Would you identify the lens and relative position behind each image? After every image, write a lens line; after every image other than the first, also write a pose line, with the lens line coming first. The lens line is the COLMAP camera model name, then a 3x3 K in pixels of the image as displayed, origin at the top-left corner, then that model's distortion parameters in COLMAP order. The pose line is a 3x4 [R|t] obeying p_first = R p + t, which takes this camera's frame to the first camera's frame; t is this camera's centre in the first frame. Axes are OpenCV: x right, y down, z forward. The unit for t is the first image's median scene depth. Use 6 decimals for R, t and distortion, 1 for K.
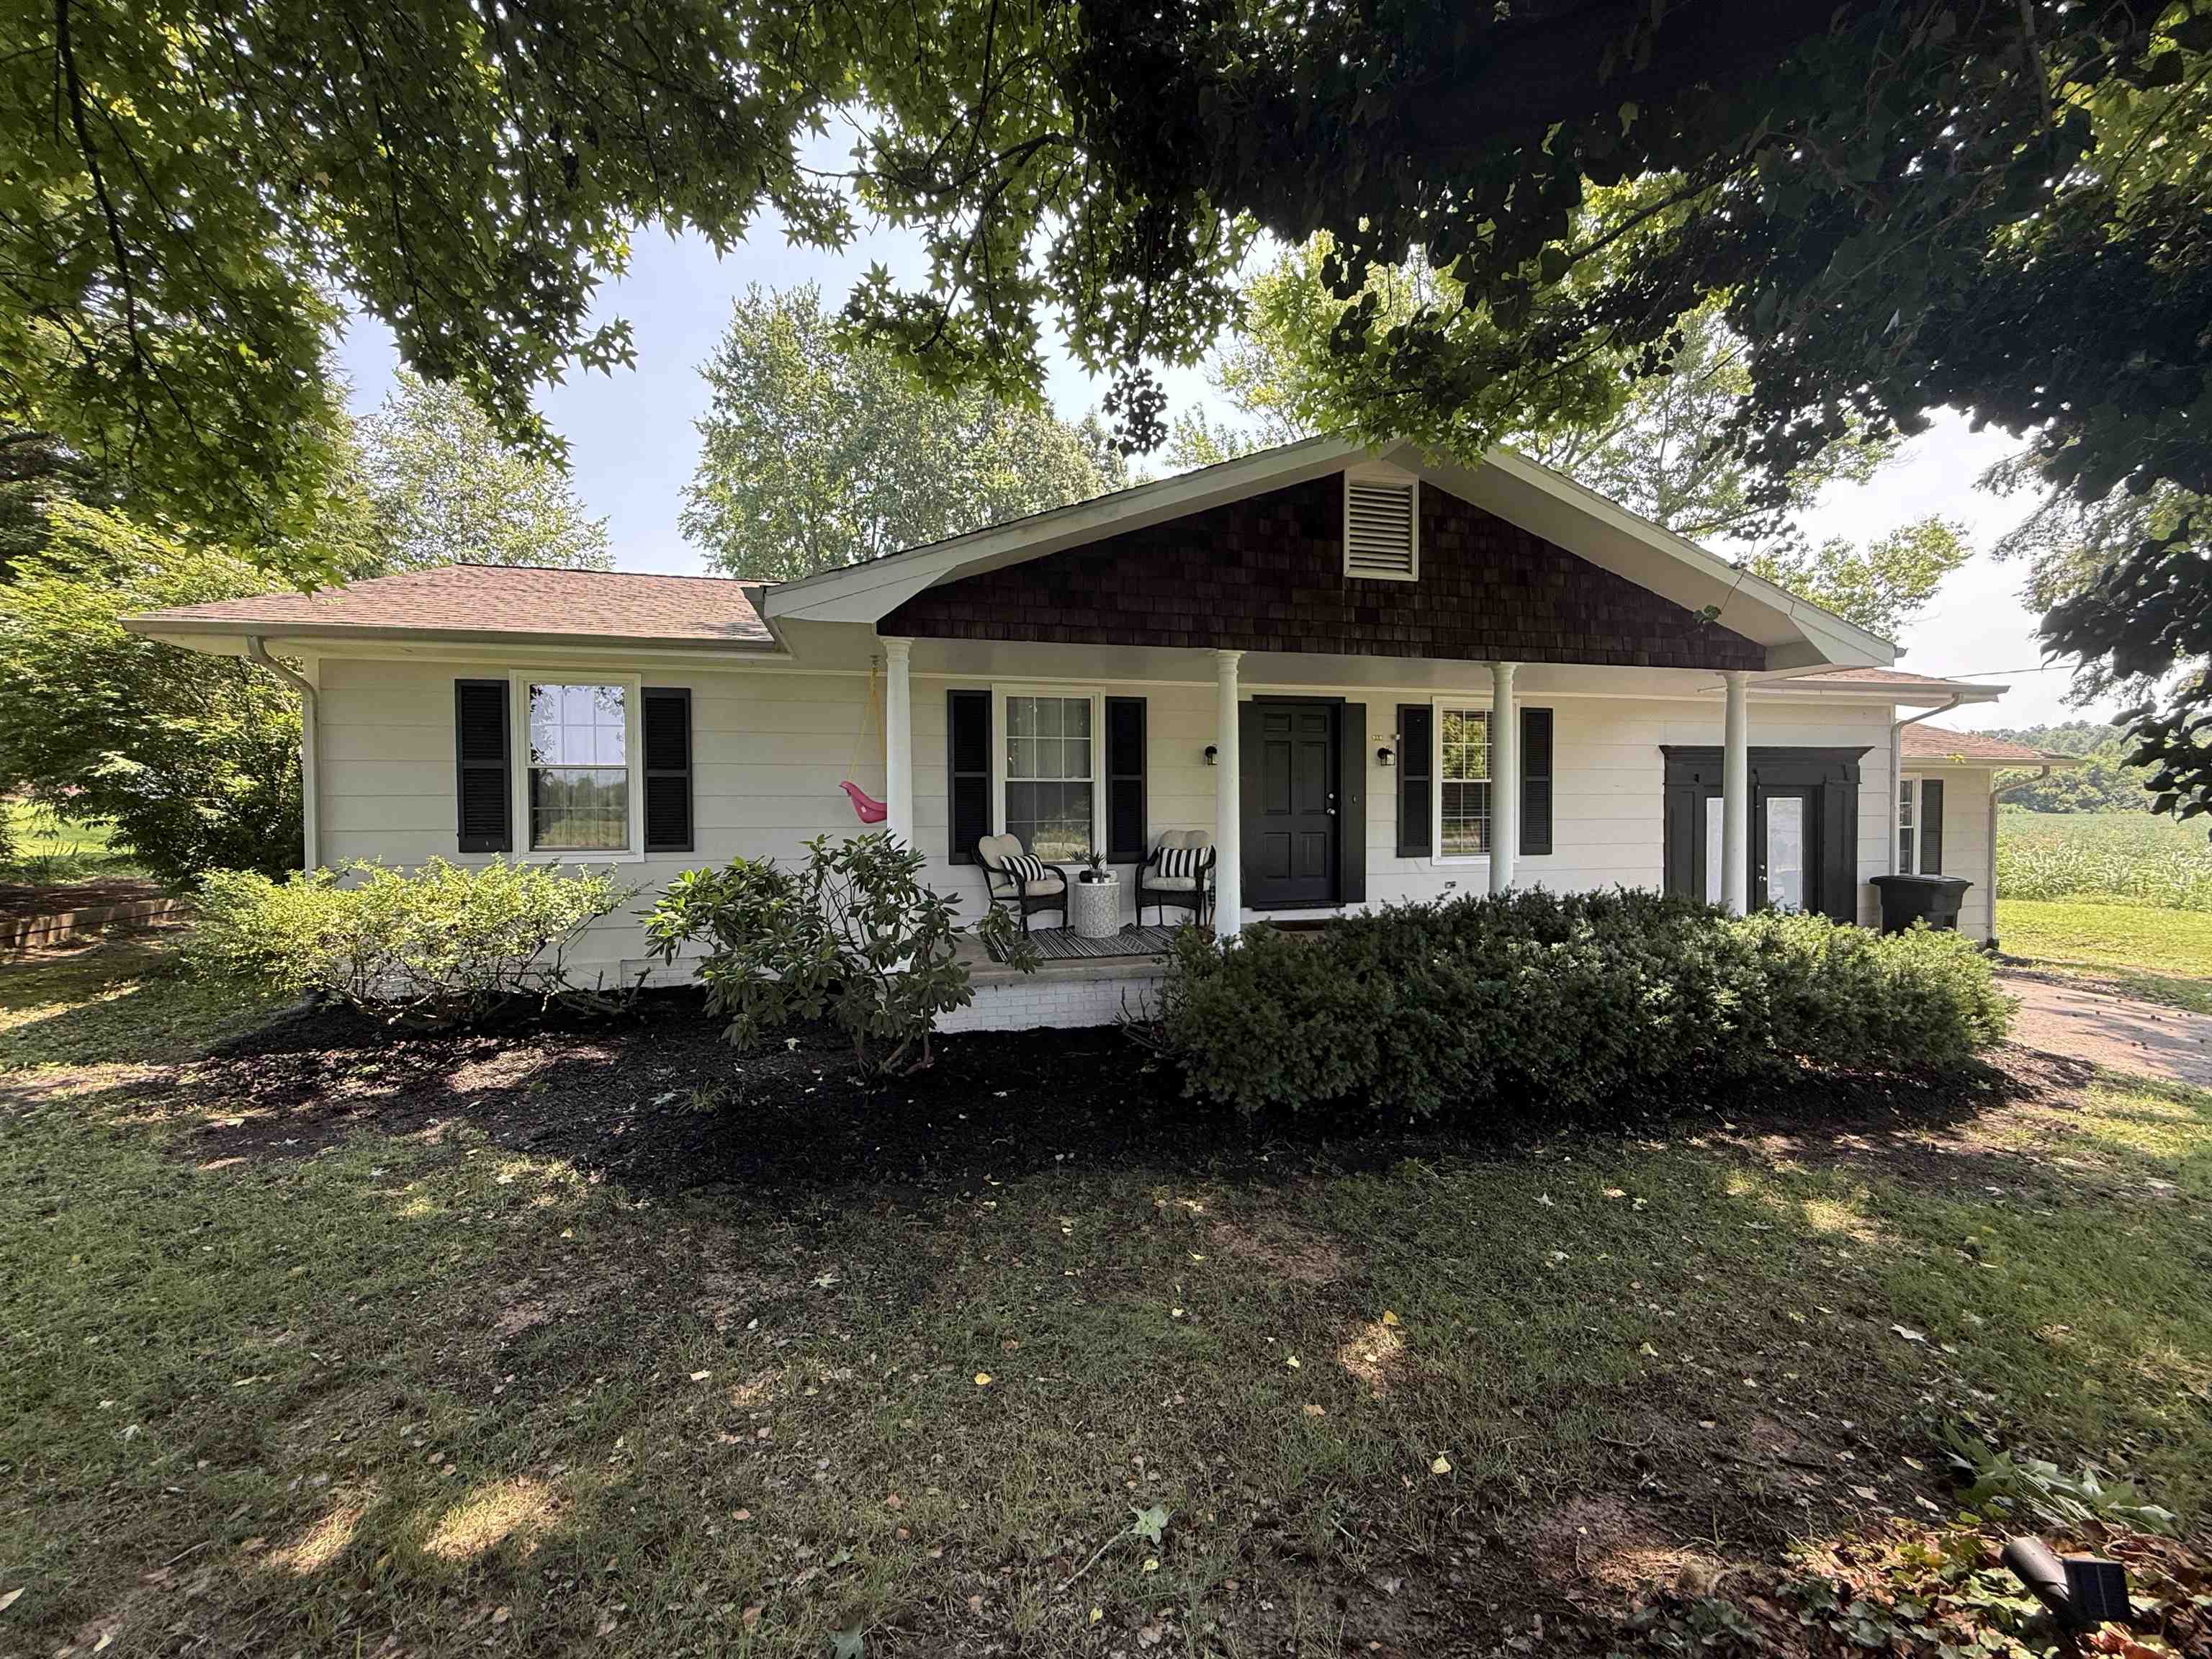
lens RADIAL K [[865.4, 0, 1106.0], [0, 865.4, 829.5], [0, 0, 1]] dist [0.000588, 0.000077]
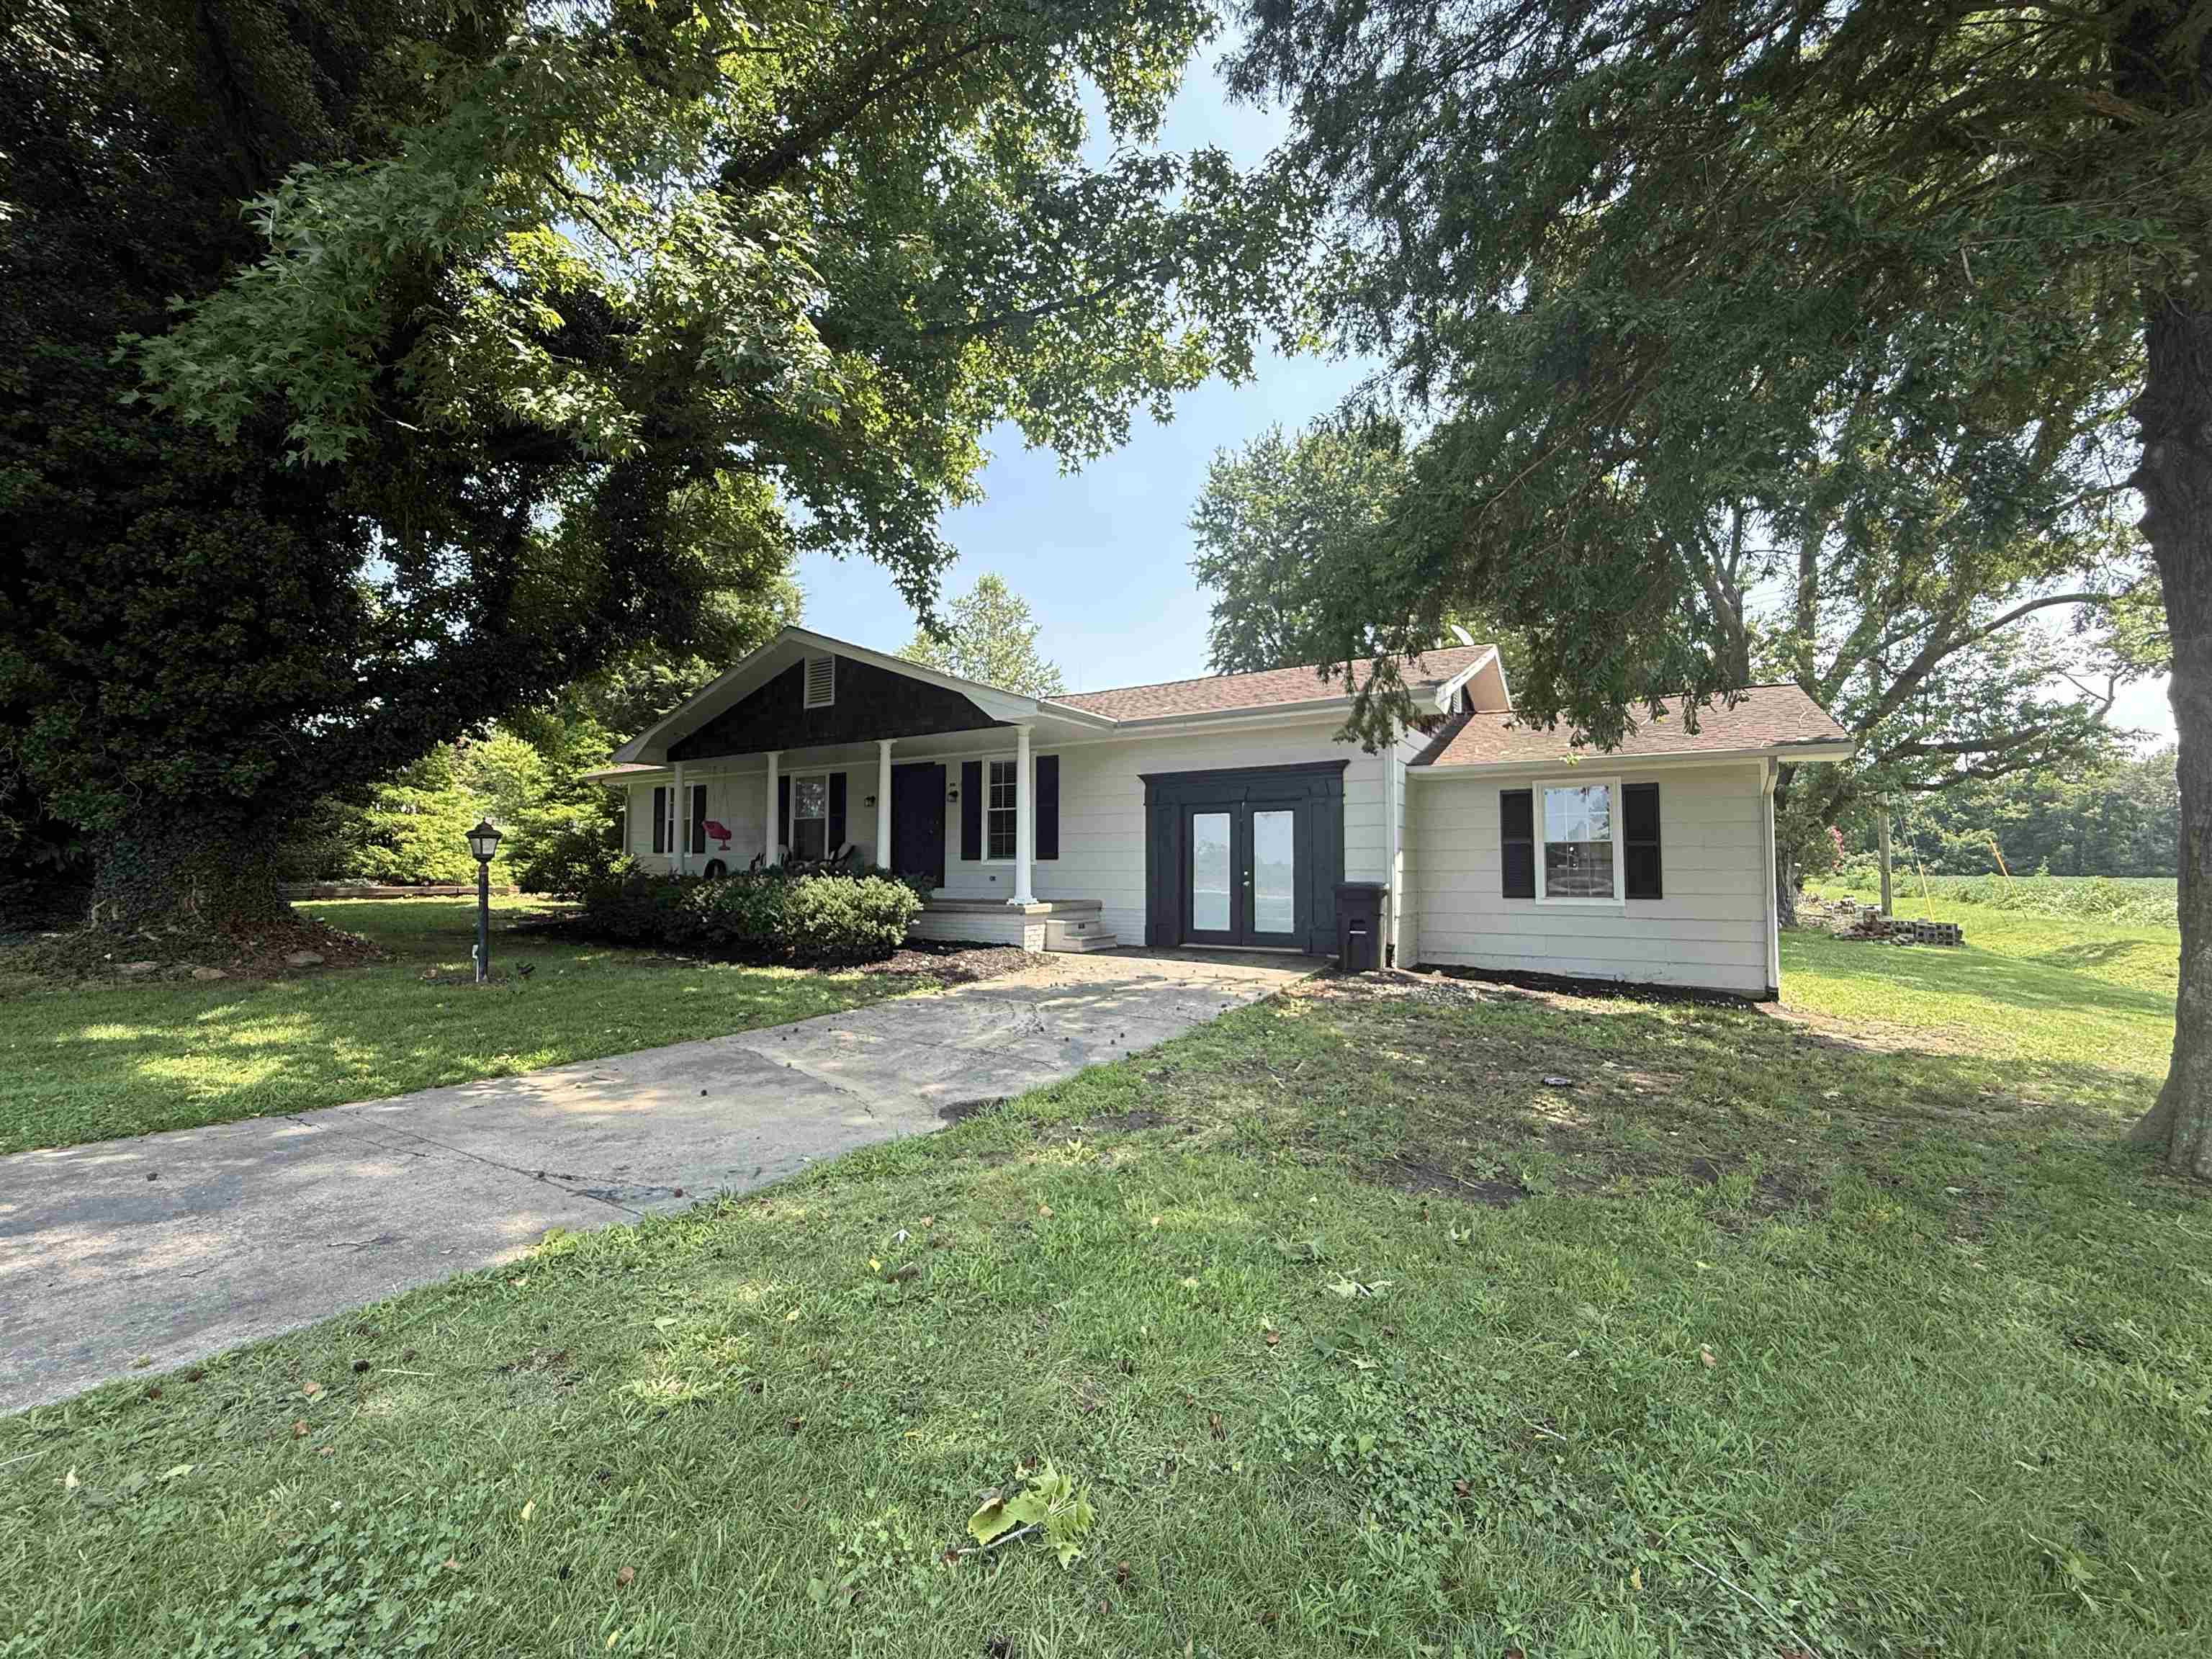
lens RADIAL K [[883.9, 0, 1099.8], [0, 883.9, 838.5], [0, 0, 1]] dist [-0.005040, 0.000126]
pose [[0.685640, -0.010100, -0.727871, 1.990796], [-0.013175, 0.999568, -0.026280, 0.040122], [0.727822, 0.027608, 0.685210, 0.090126]]
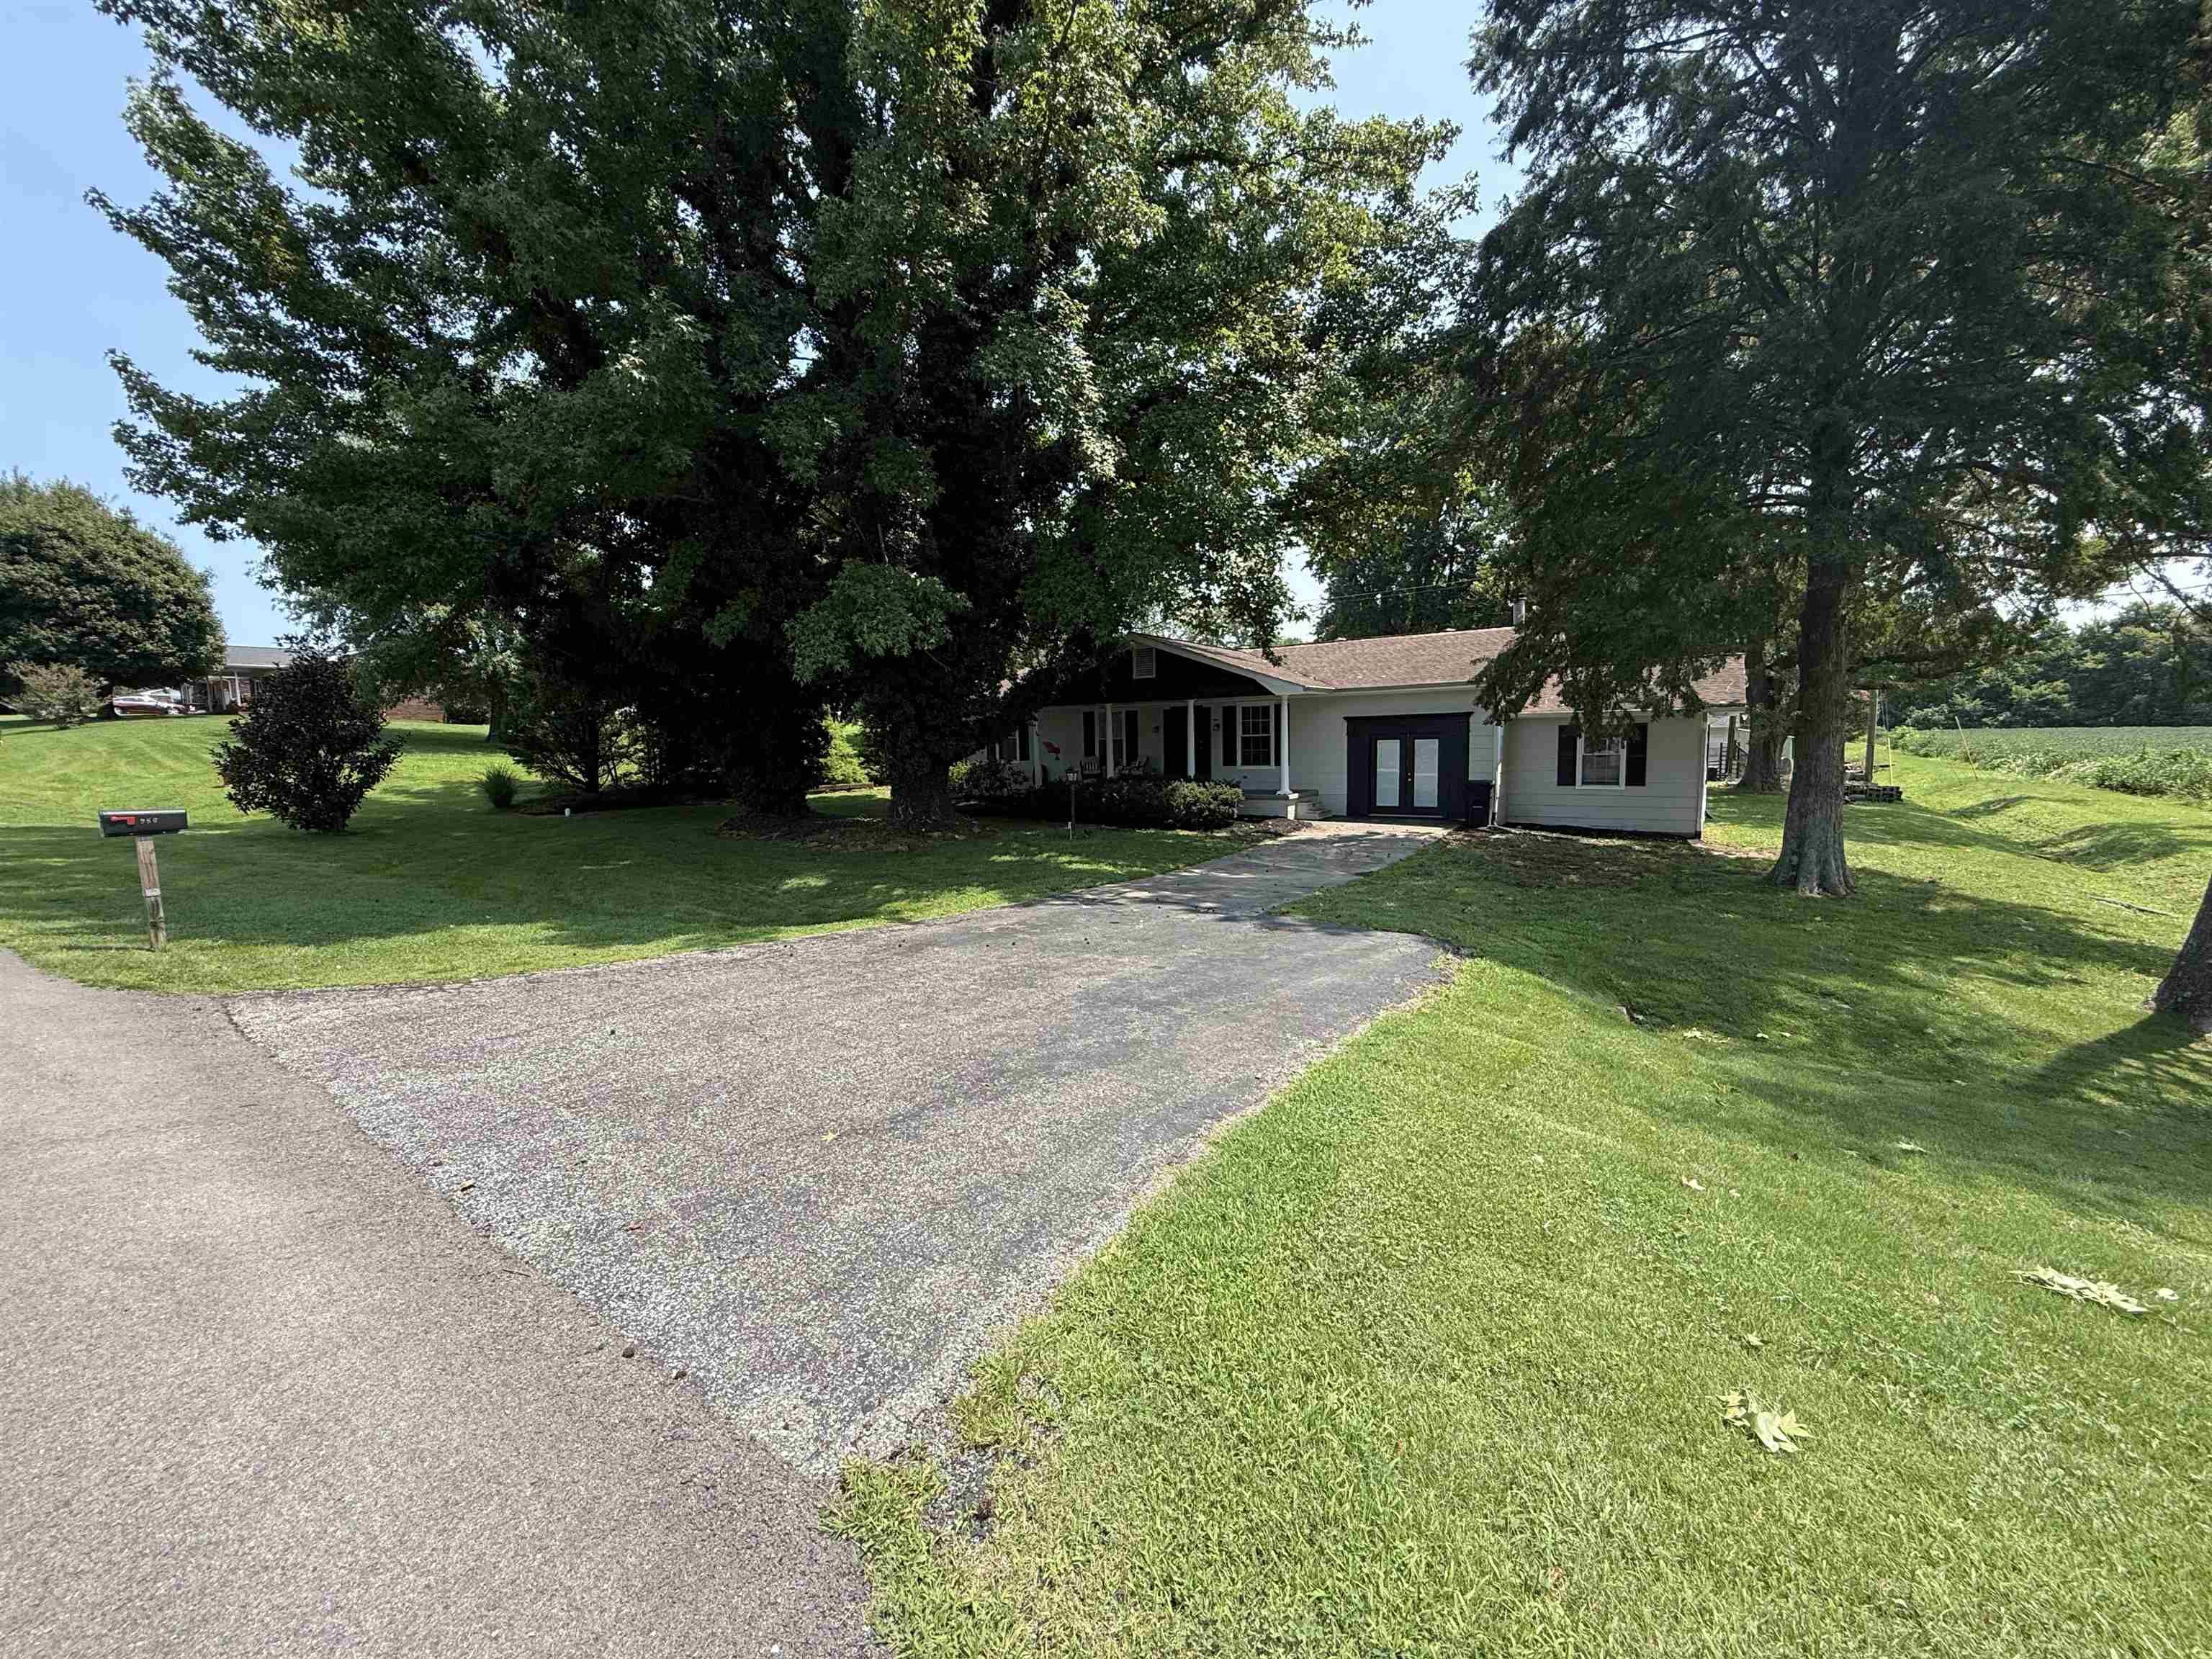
lens RADIAL K [[890.4, 0, 1099.4], [0, 890.4, 821.3], [0, 0, 1]] dist [-0.002639, 0.000088]
pose [[0.647446, 0.072886, -0.758618, 2.528280], [0.011137, 0.994405, 0.105044, -0.098977], [0.762030, -0.076459, 0.643012, -1.194841]]
